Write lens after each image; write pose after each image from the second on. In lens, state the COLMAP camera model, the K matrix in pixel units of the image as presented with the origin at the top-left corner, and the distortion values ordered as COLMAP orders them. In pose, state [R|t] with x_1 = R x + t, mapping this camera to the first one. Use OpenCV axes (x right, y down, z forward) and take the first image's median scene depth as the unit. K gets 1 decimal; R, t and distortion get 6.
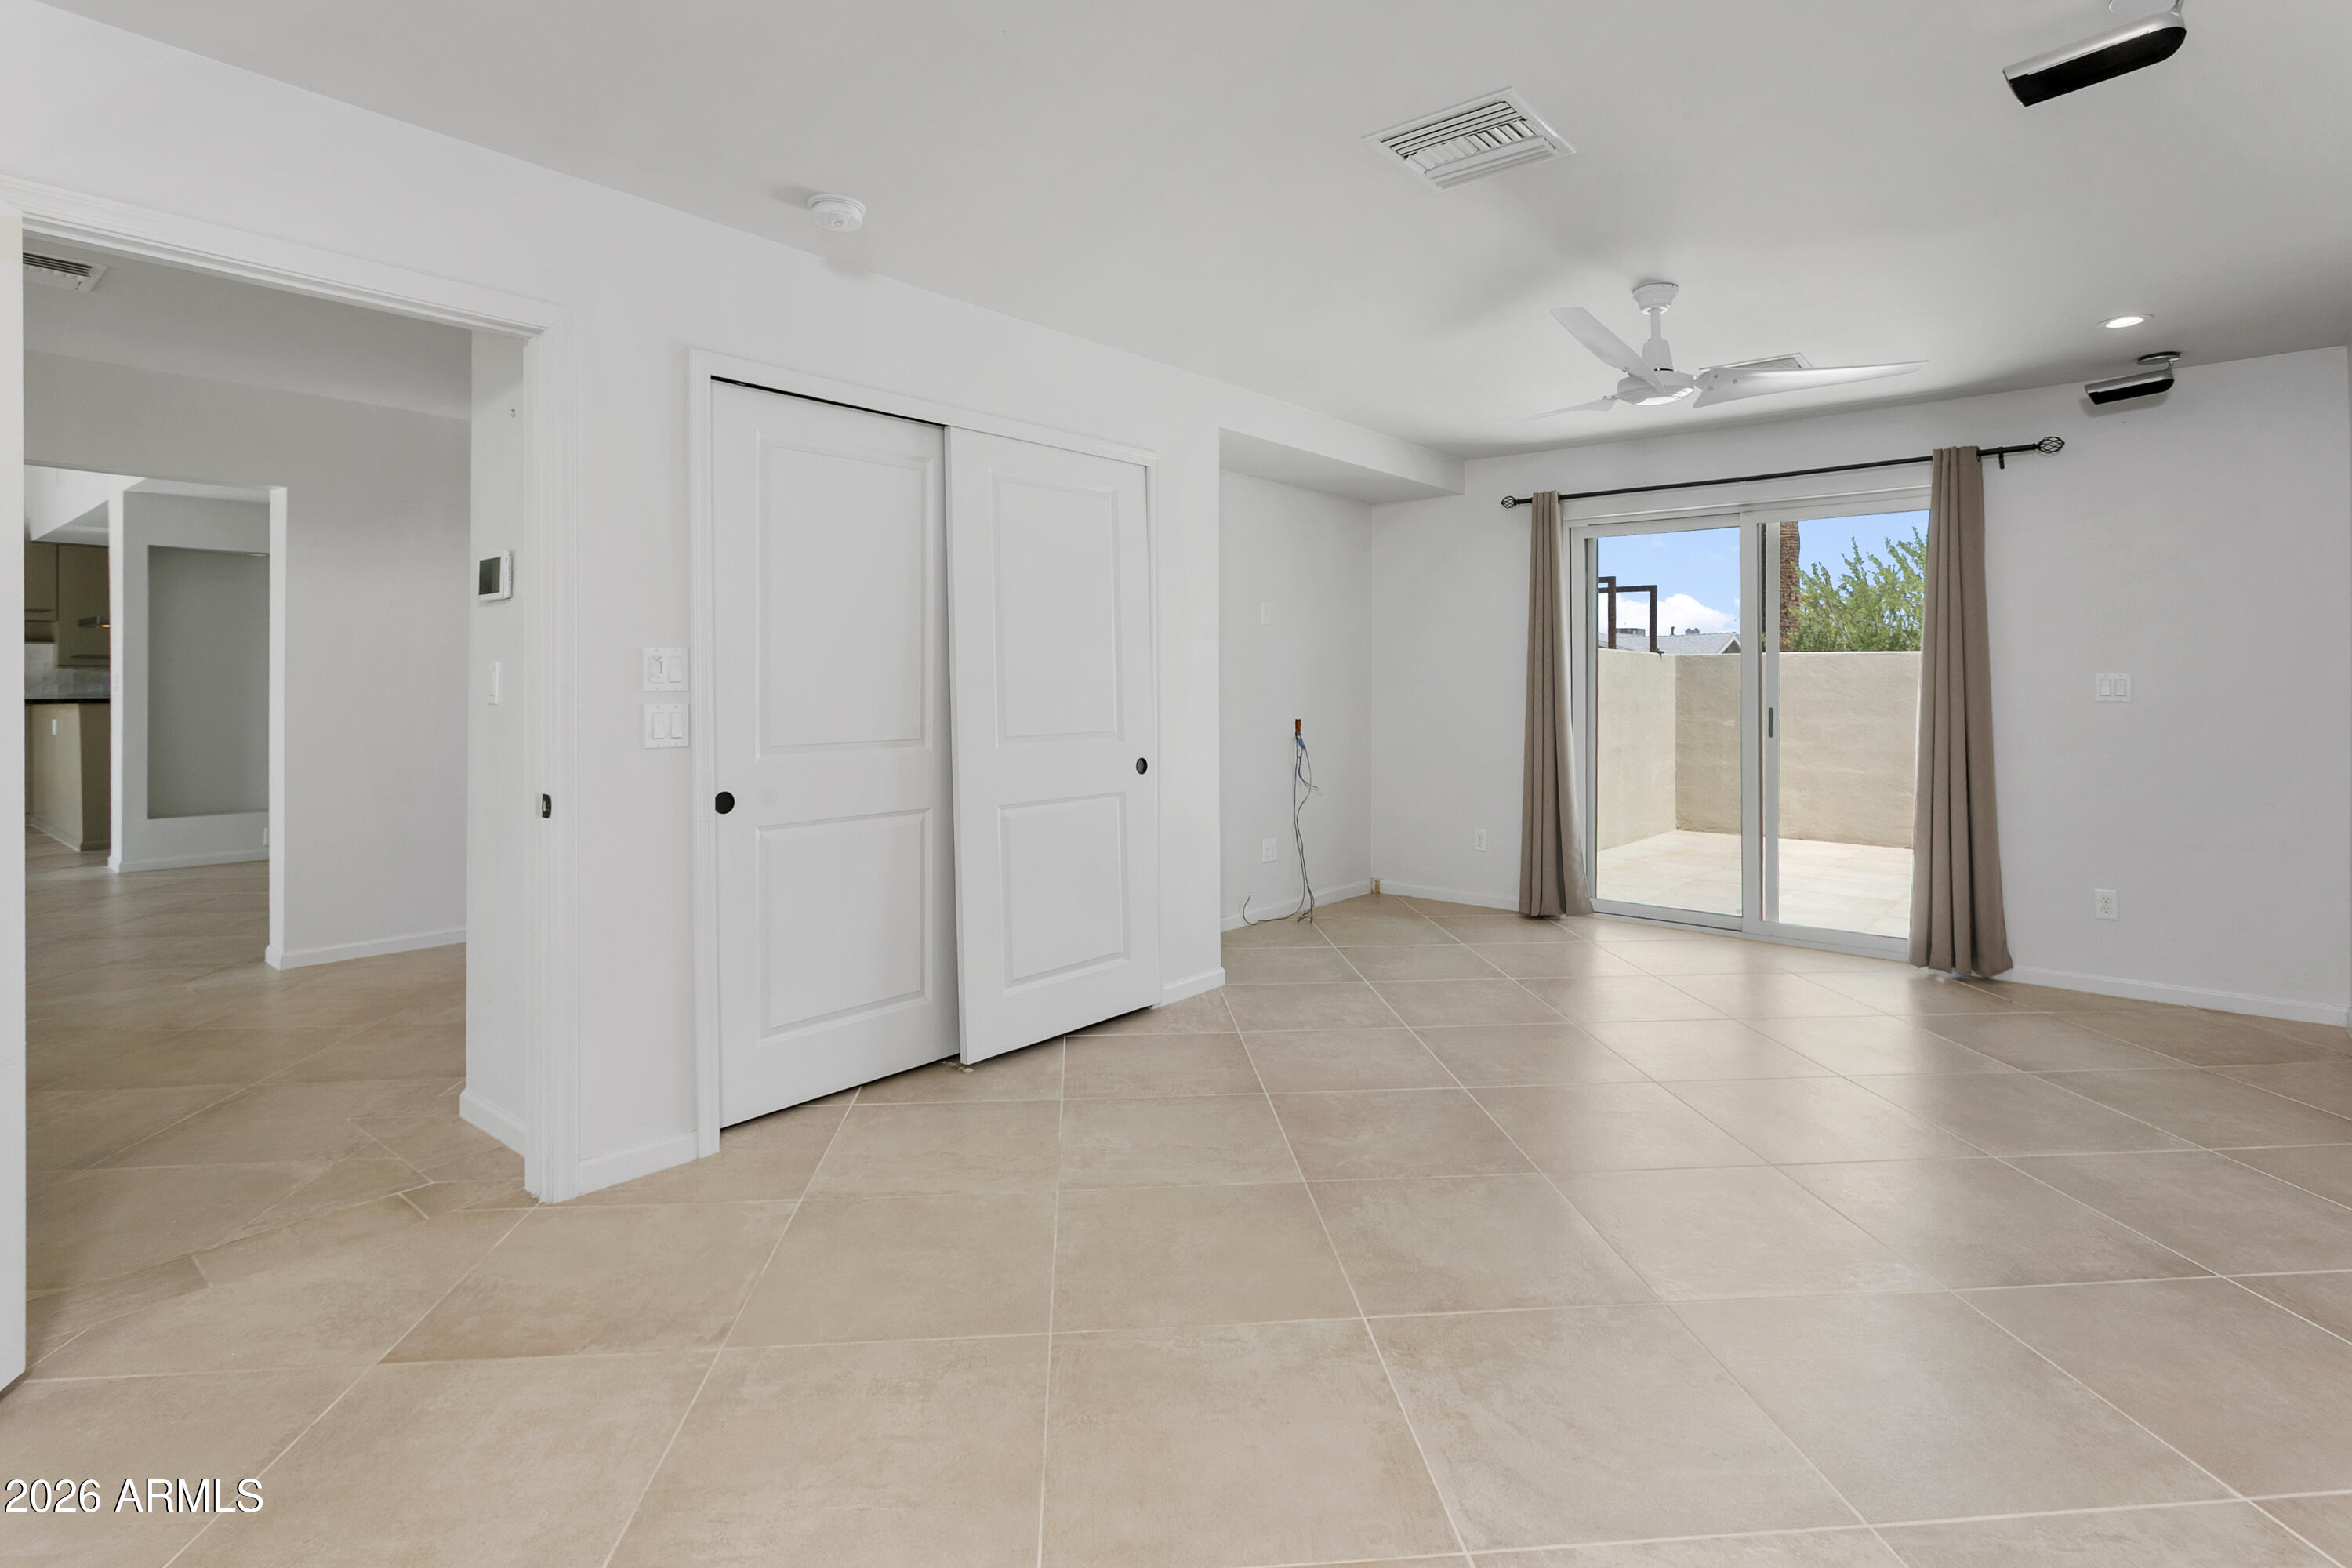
lens RADIAL K [[1153.3, 0, 1180.0], [0, 1153.3, 679.4], [0, 0, 1]] dist [0.000317, 0.002514]
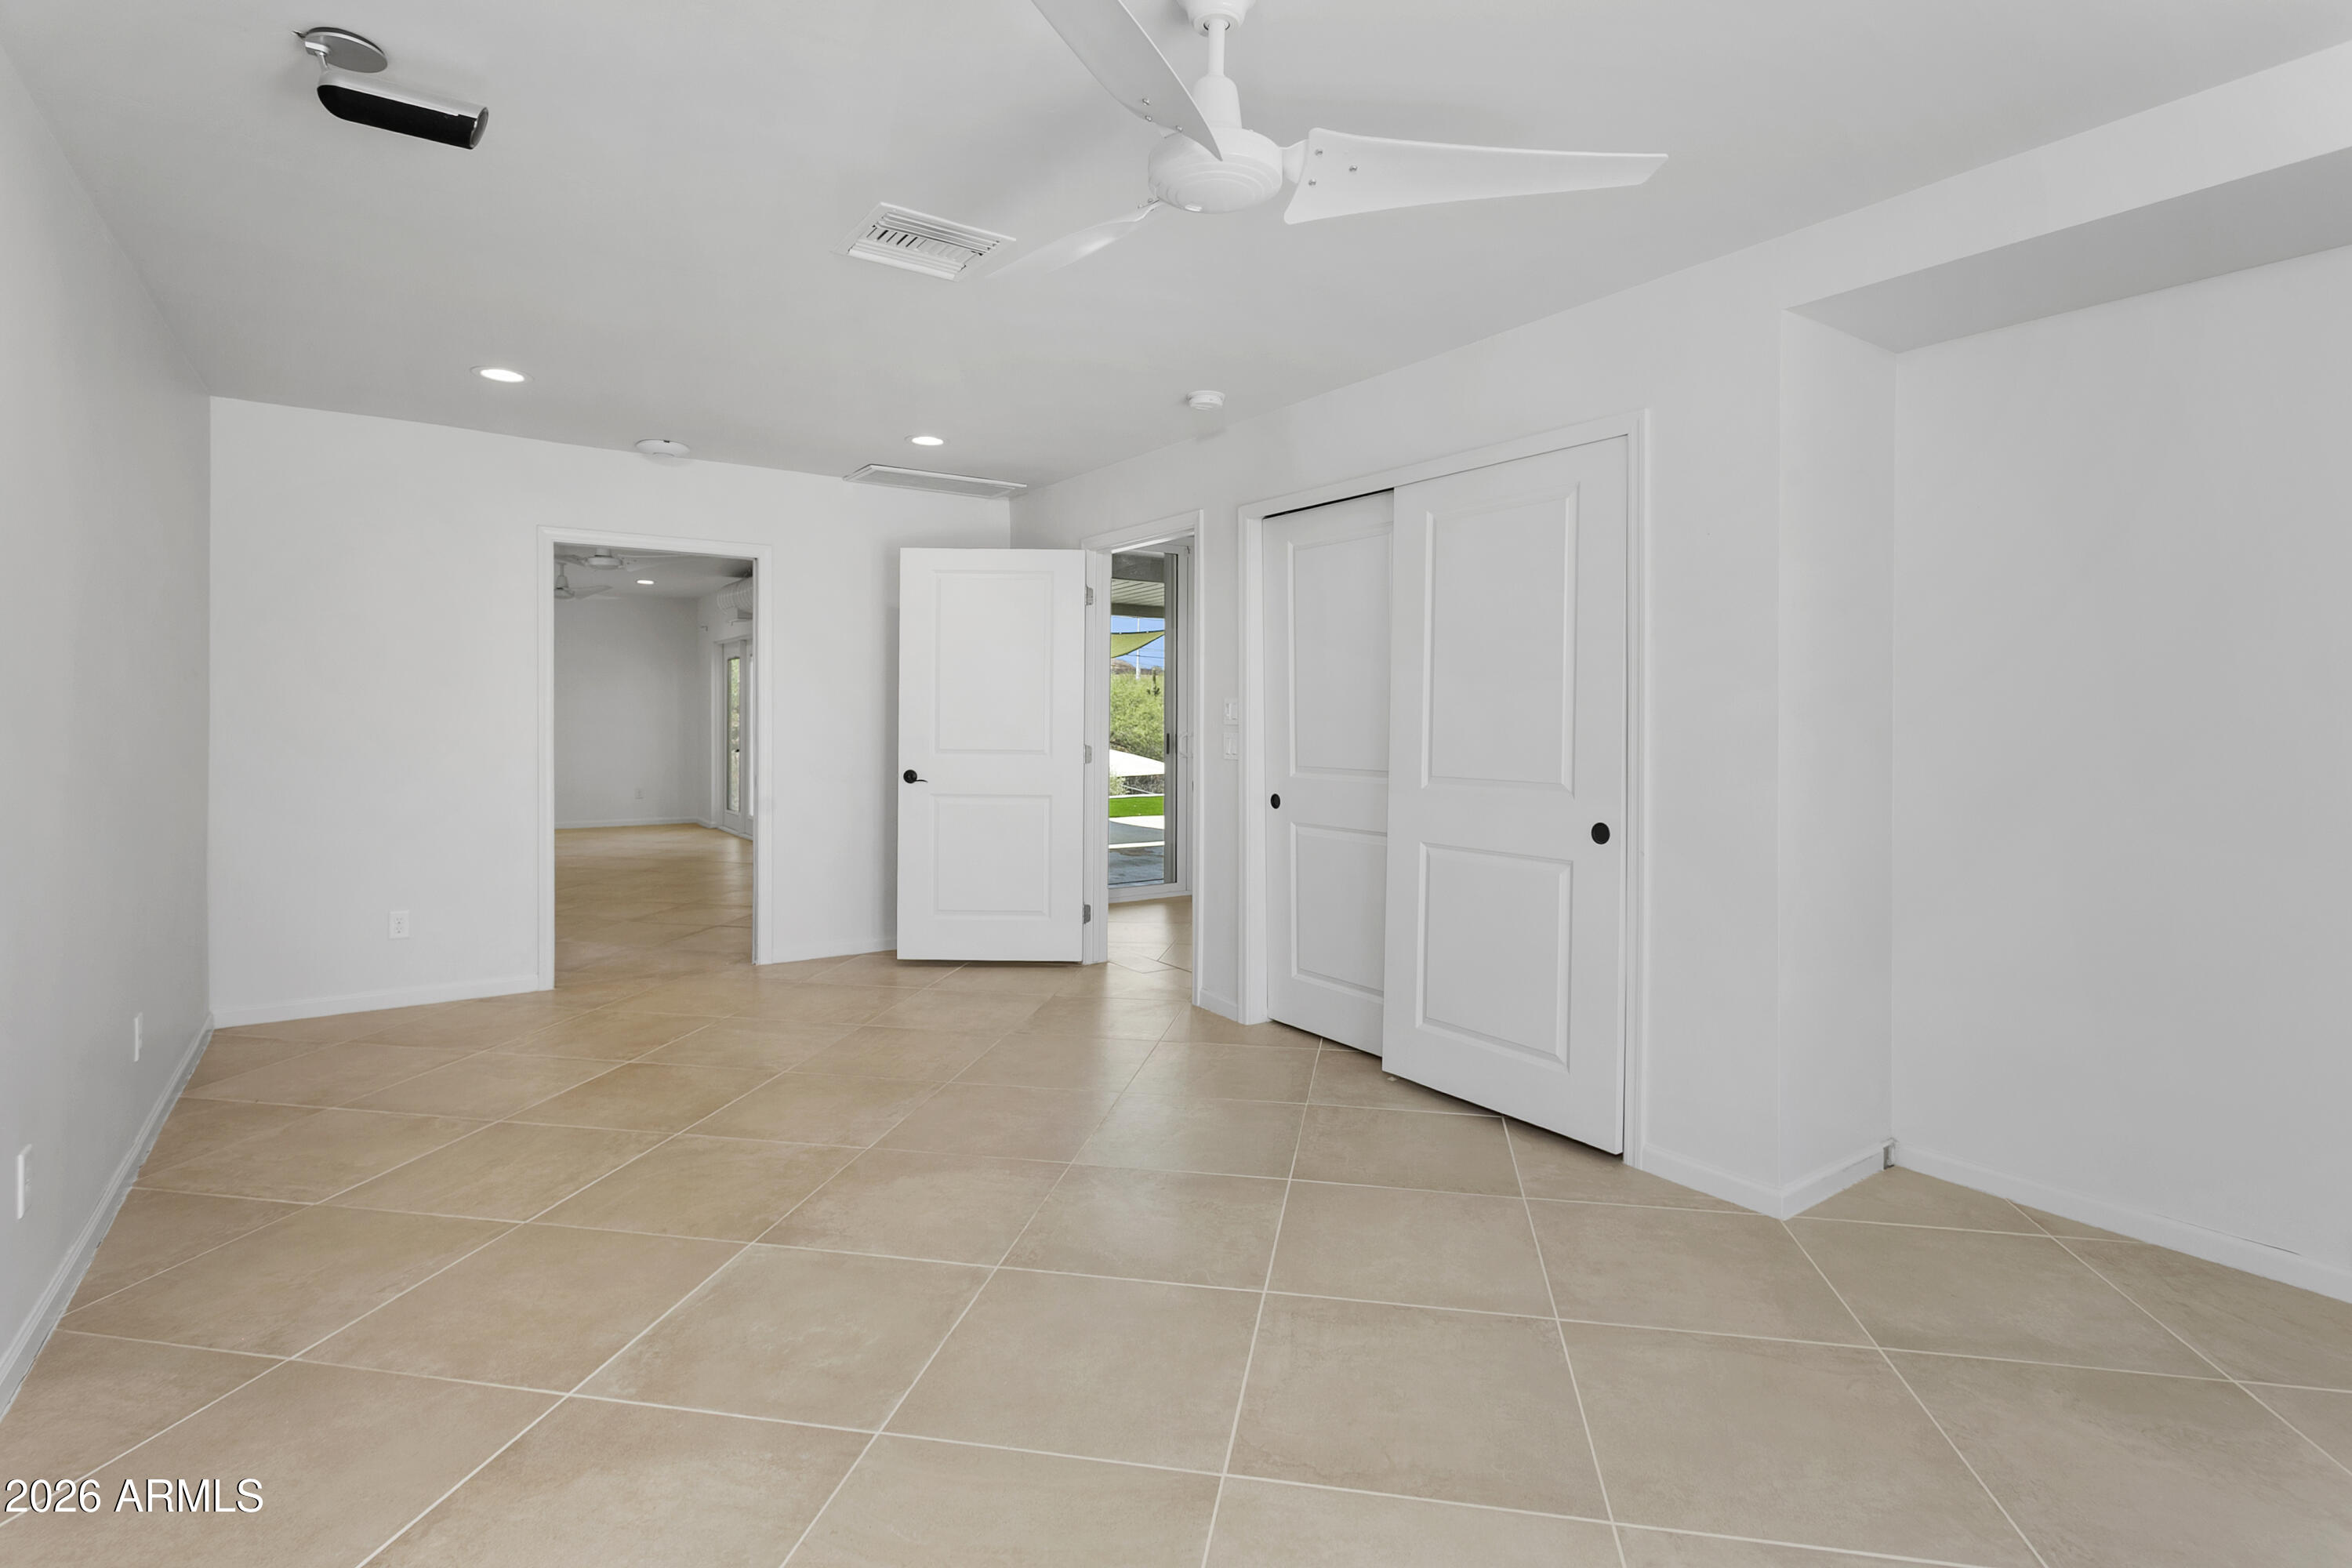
lens RADIAL K [[1153.3, 0, 1216.3], [0, 1153.3, 713.7], [0, 0, 1]] dist [0.000317, 0.002514]
pose [[-0.247731, -0.007216, -0.968802, 1.329844], [-0.002965, 0.999973, -0.006690, 0.001600], [0.968824, 0.001215, -0.247746, 1.606403]]
